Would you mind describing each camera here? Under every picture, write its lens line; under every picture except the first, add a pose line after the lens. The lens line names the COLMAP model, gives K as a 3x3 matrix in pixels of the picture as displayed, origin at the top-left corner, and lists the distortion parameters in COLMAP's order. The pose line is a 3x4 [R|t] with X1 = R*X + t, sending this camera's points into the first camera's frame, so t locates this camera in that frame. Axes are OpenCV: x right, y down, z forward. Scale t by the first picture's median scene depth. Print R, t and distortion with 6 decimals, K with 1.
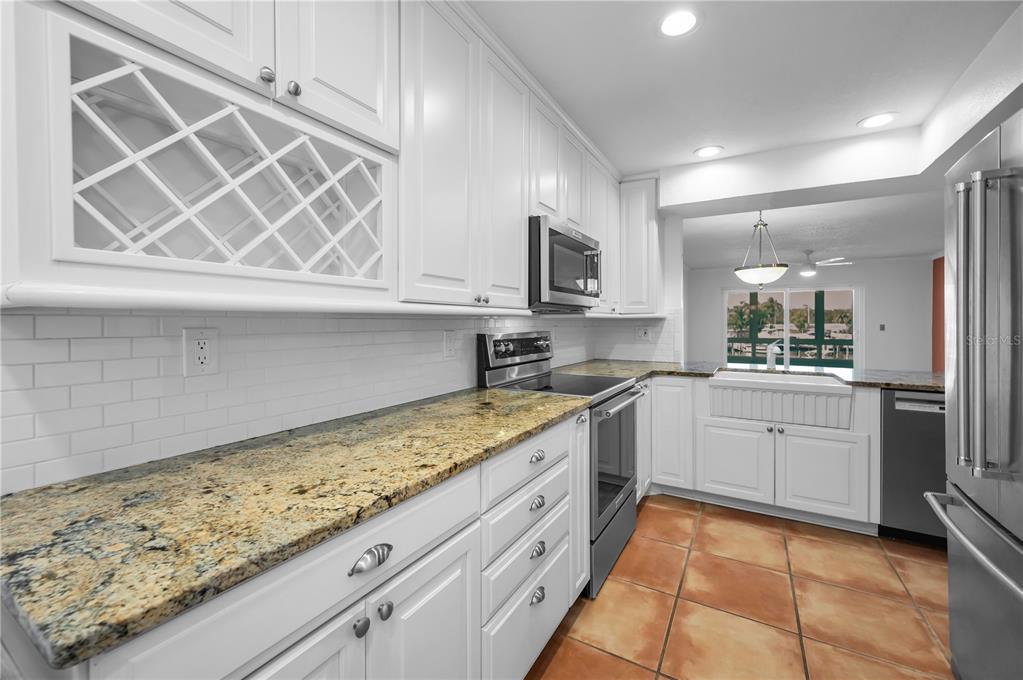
lens RADIAL K [[411.1, 0, 526.9], [0, 411.1, 317.2], [0, 0, 1]] dist [-0.008801, 0.002031]
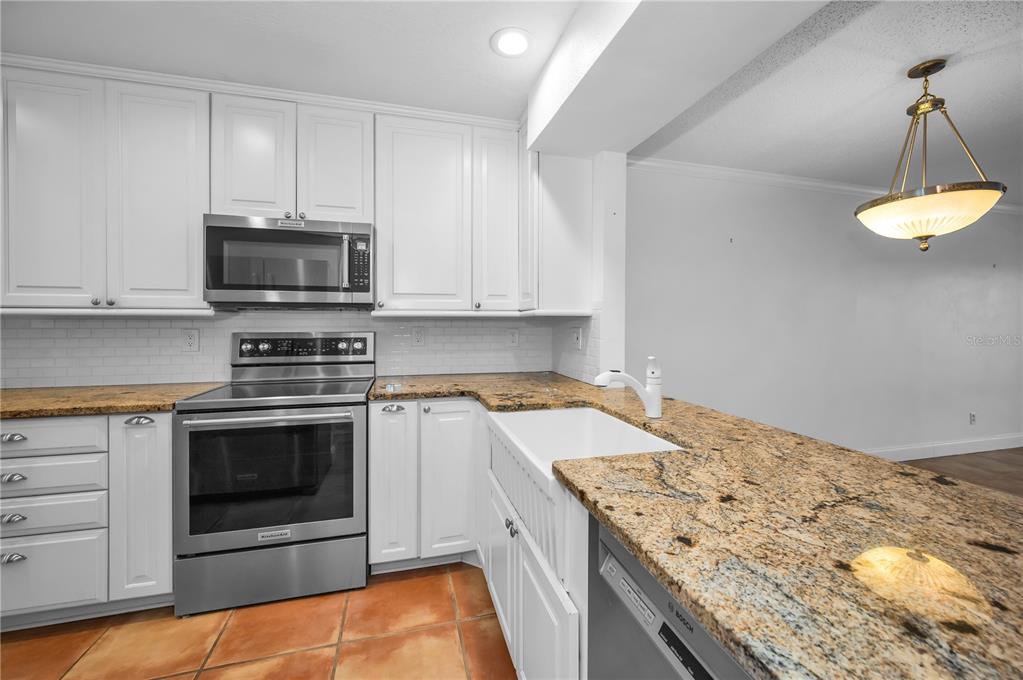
lens RADIAL K [[411.1, 0, 517.3], [0, 411.1, 320.9], [0, 0, 1]] dist [-0.008801, 0.002031]
pose [[0.710264, 0.008053, -0.703890, 1.047299], [0.003996, 0.999872, 0.015471, -0.002495], [0.703924, -0.013801, 0.710141, 0.681857]]
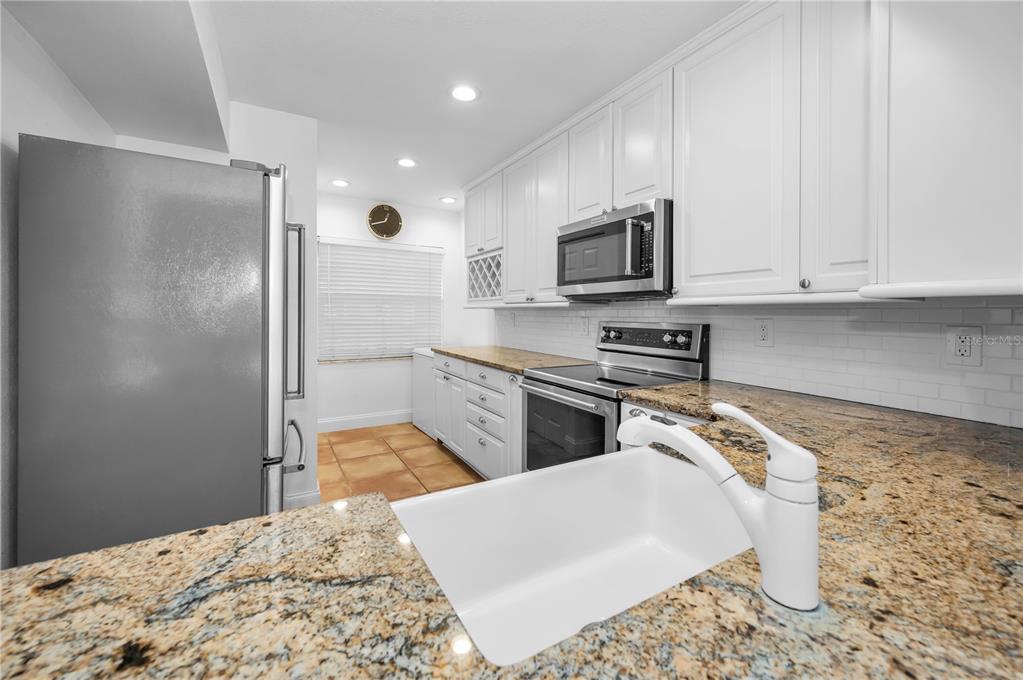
lens RADIAL K [[411.1, 0, 509.1], [0, 411.1, 311.6], [0, 0, 1]] dist [-0.008801, 0.002031]
pose [[-0.493648, 0.004247, -0.869652, 1.007071], [0.012275, 0.999922, -0.002085, 0.009509], [0.869575, -0.011705, -0.493662, 1.202184]]
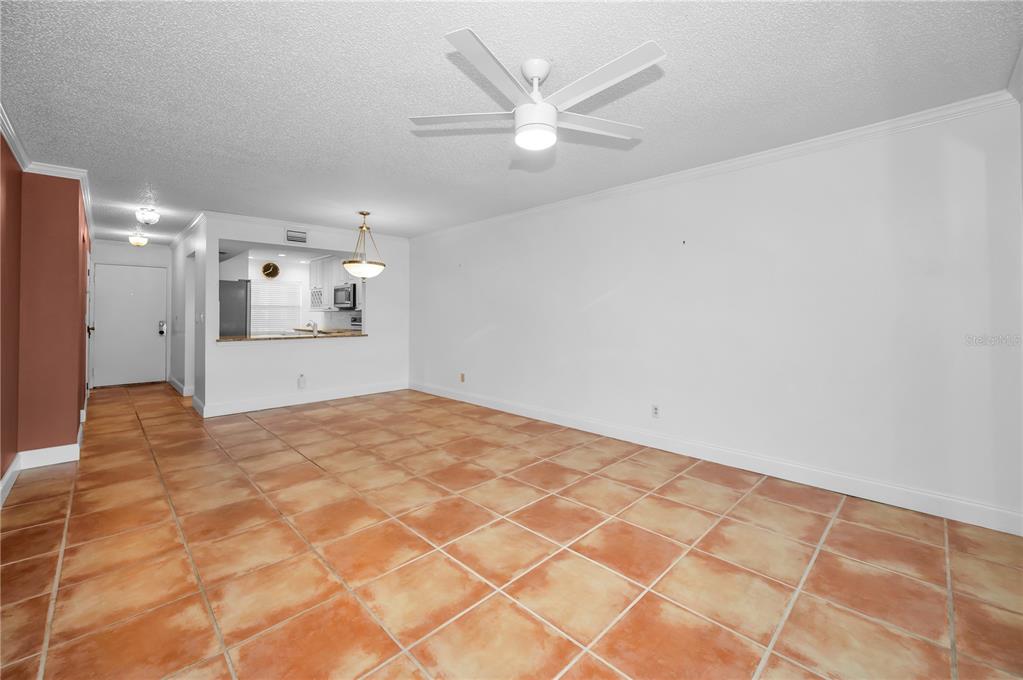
lens RADIAL K [[411.1, 0, 503.8], [0, 411.1, 314.3], [0, 0, 1]] dist [-0.008801, 0.002031]
pose [[-0.269376, 0.005008, -0.963022, 2.866250], [0.016132, 0.999870, 0.000687, 0.041982], [0.962900, -0.015350, -0.269422, 3.019378]]
